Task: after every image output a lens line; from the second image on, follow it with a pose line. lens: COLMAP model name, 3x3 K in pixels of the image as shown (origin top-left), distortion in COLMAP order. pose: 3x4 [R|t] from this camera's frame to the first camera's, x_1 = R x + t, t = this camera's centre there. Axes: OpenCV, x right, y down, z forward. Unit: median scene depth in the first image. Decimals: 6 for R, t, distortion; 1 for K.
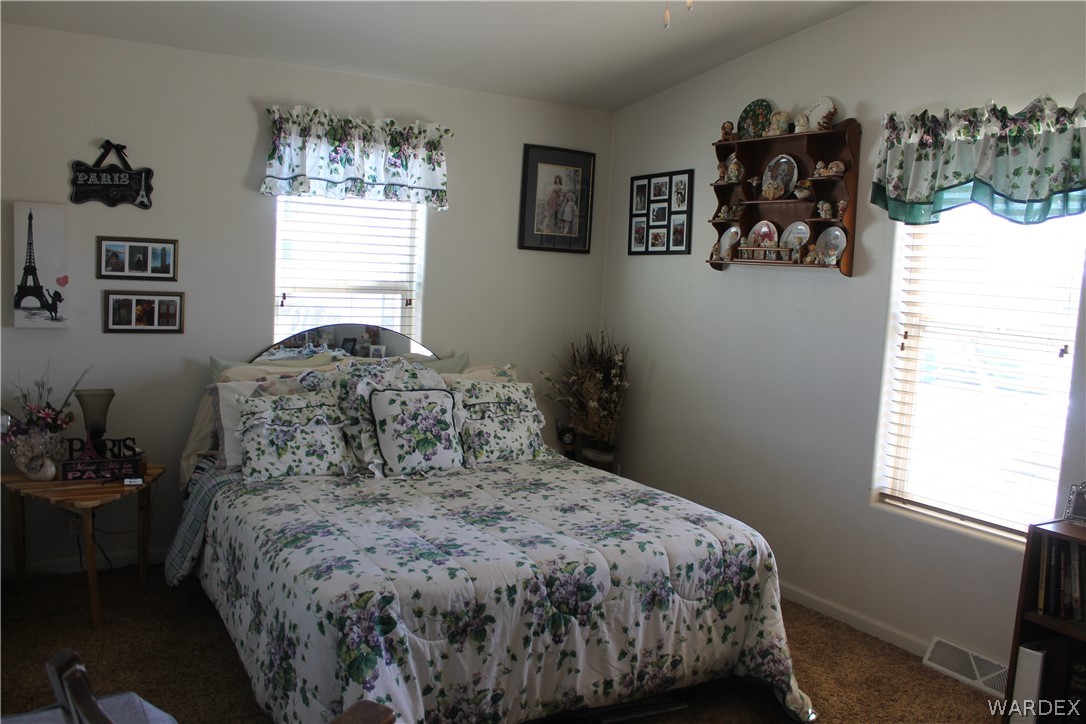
lens RADIAL K [[911.0, 0, 543.8], [0, 911.0, 360.7], [0, 0, 1]] dist [-0.087059, 0.012474]
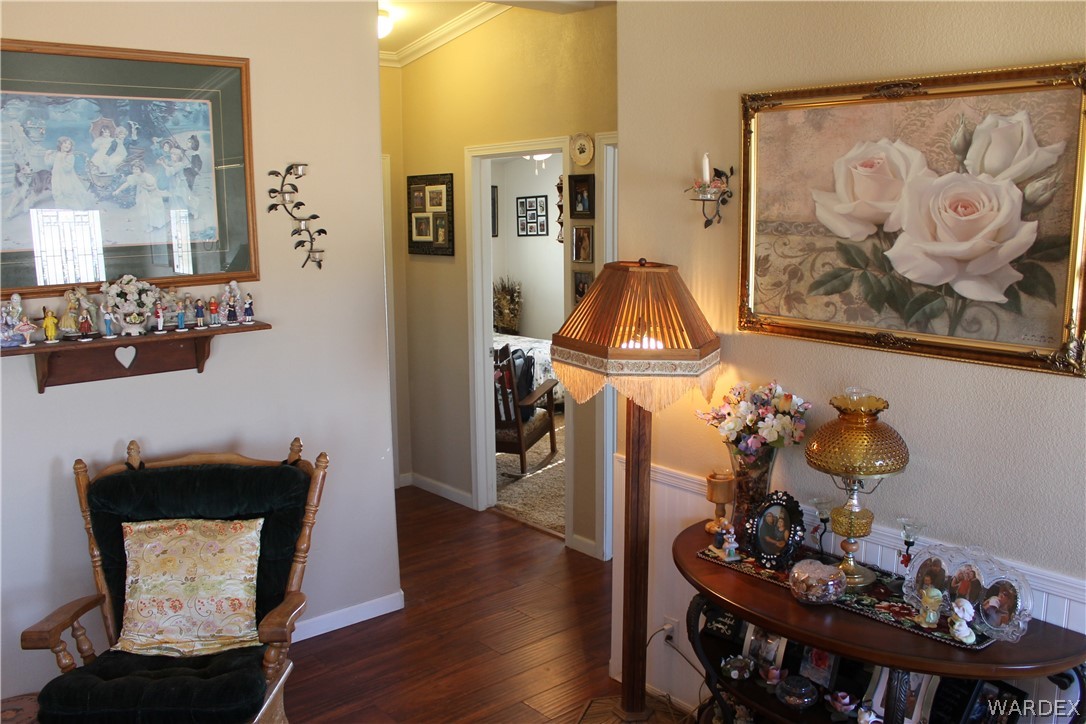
lens RADIAL K [[911.0, 0, 542.3], [0, 911.0, 363.8], [0, 0, 1]] dist [-0.087059, 0.012474]
pose [[0.986164, -0.081232, 0.144507, -0.176059], [0.072641, 0.995317, 0.063774, 0.041441], [-0.149010, -0.052395, 0.987447, -1.062279]]
